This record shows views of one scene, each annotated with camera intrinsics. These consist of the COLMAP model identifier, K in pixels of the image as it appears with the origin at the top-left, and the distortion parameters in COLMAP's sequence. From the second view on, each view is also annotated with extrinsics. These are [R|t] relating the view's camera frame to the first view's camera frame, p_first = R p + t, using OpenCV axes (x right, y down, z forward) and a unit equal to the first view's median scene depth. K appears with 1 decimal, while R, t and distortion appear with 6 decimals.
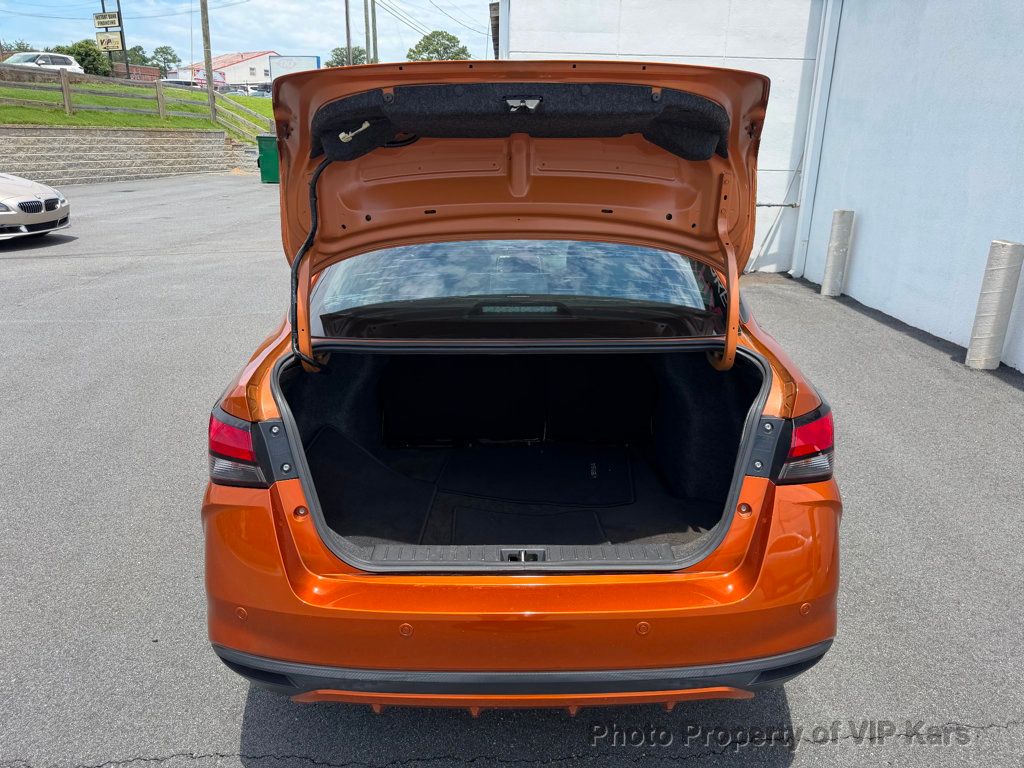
lens RADIAL K [[749.5, 0, 522.7], [0, 749.5, 385.2], [0, 0, 1]] dist [0.032822, -0.044917]
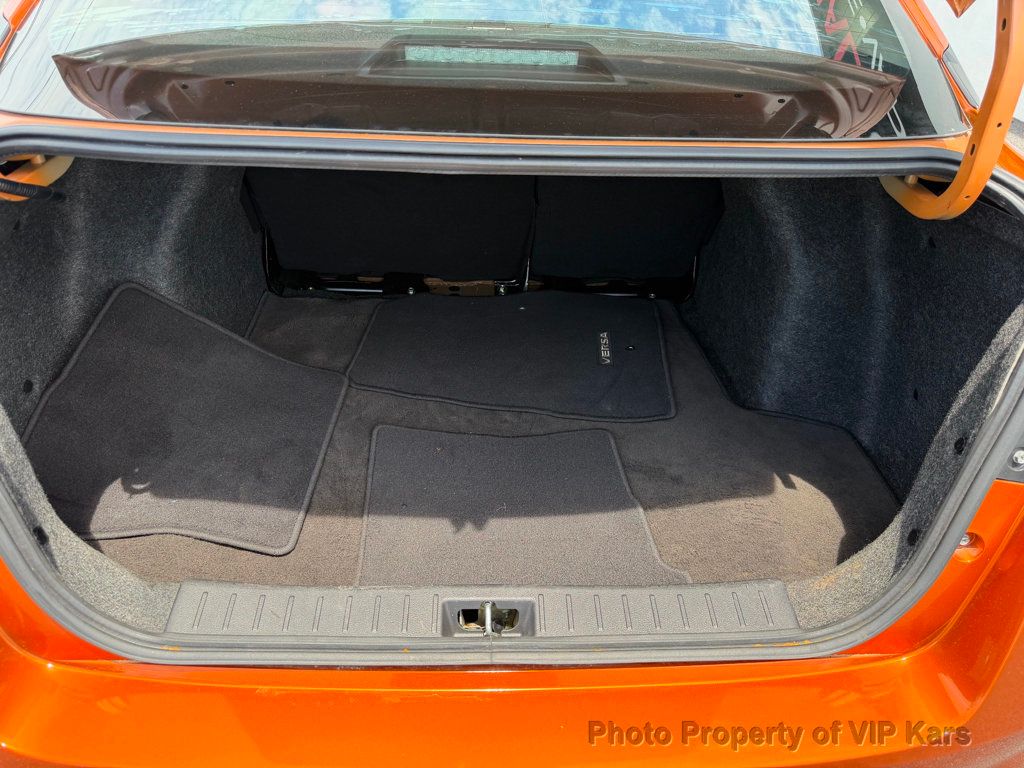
lens RADIAL K [[749.5, 0, 513.3], [0, 749.5, 404.6], [0, 0, 1]] dist [0.032822, -0.044917]
pose [[0.999264, 0.020017, 0.032721, -0.001988], [-0.029402, 0.947548, 0.318259, -0.045066], [-0.024634, -0.318987, 0.947439, 0.474654]]
